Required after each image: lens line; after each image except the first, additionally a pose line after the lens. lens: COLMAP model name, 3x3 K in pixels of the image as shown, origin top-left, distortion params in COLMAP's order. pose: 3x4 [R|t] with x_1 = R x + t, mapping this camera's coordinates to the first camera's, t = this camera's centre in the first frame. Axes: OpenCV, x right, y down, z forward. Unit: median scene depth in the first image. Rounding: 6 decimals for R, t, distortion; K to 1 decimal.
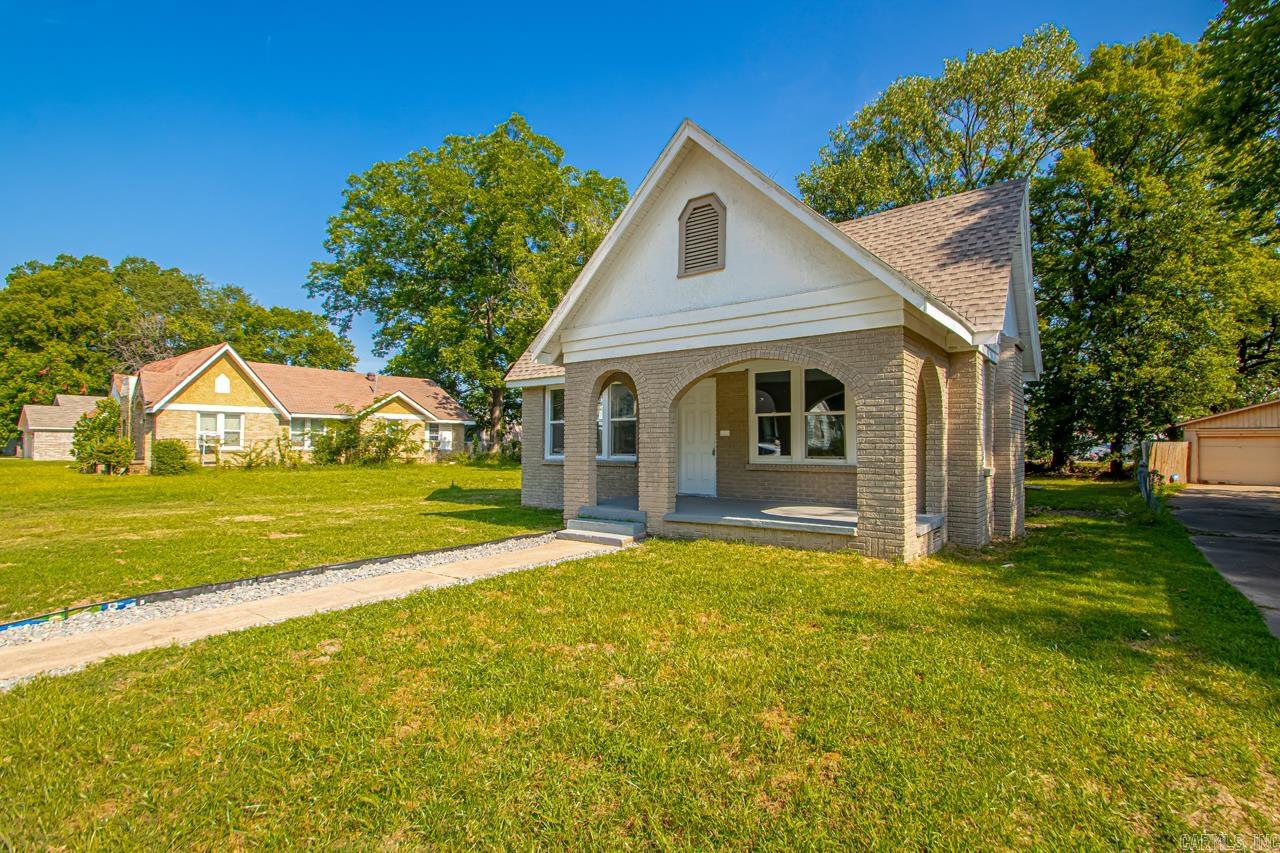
lens RADIAL K [[592.3, 0, 610.9], [0, 592.3, 422.7], [0, 0, 1]] dist [0.010051, -0.010984]
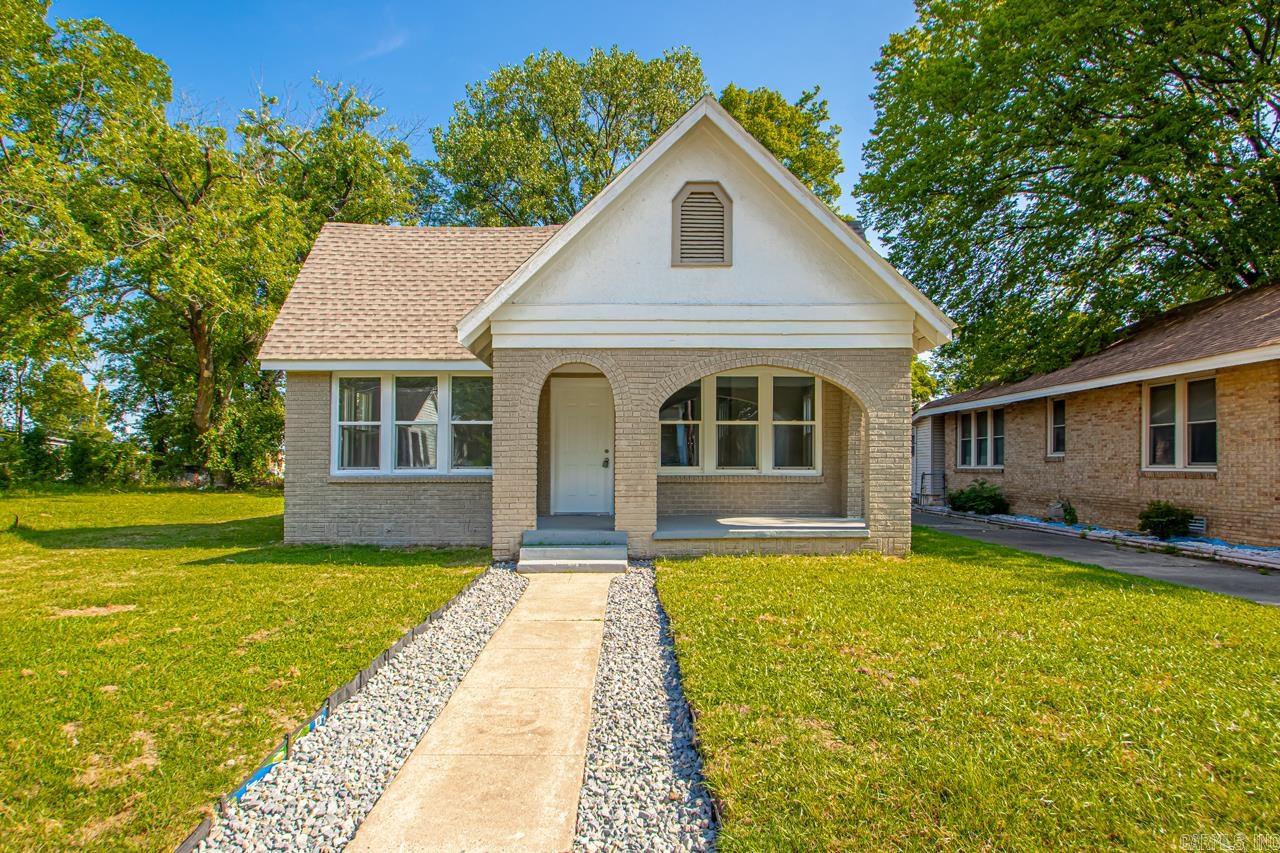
lens RADIAL K [[723.0, 0, 668.1], [0, 723.0, 448.0], [0, 0, 1]] dist [0.005132, 0.000182]
pose [[0.801906, 0.011238, 0.597344, -0.397770], [-0.023211, 0.999654, 0.012353, 0.011358], [-0.596999, -0.023771, 0.801890, 0.094167]]
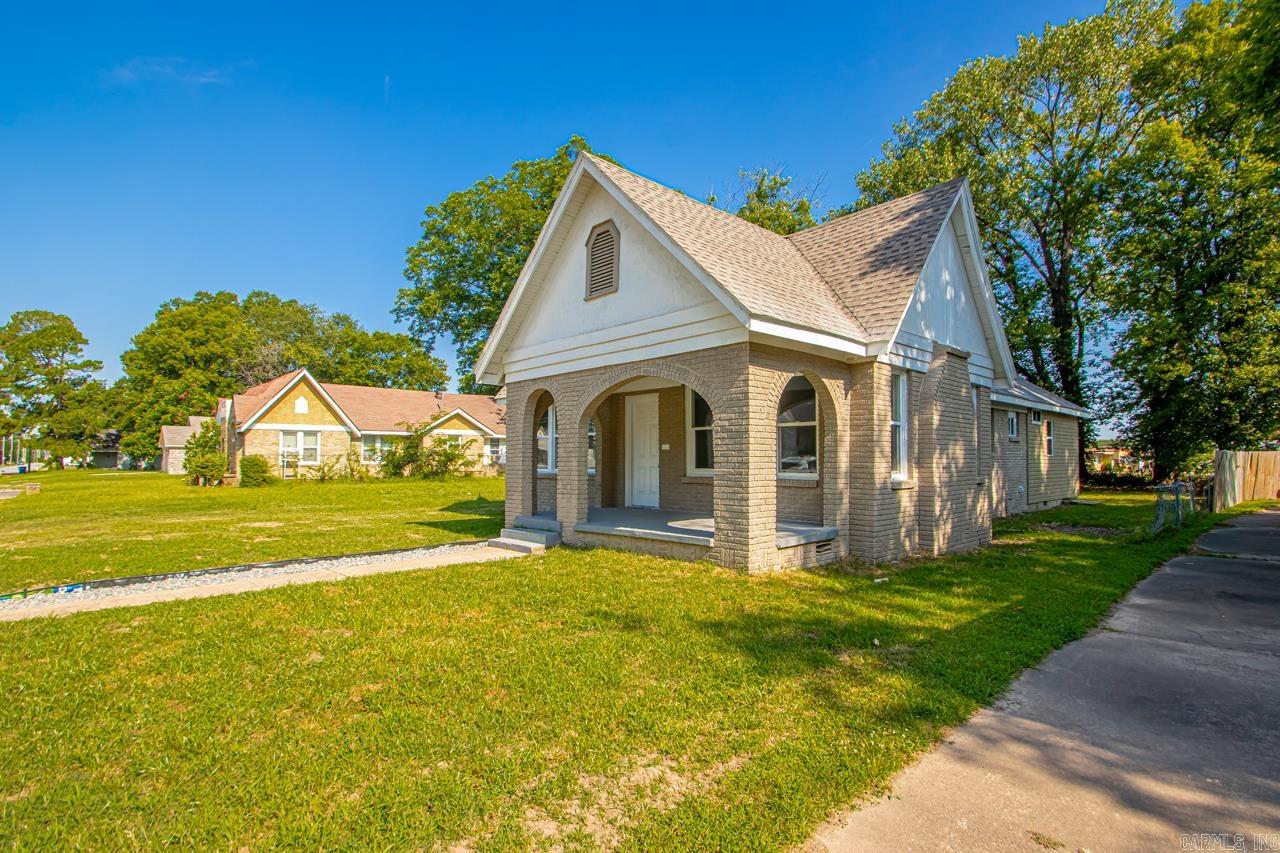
lens RADIAL K [[592.3, 0, 596.7], [0, 592.3, 434.8], [0, 0, 1]] dist [0.010051, -0.010984]
pose [[0.987252, -0.011744, -0.158732, 0.222000], [0.011505, 0.999931, -0.002425, -0.001988], [0.158749, 0.000568, 0.987319, -0.030153]]
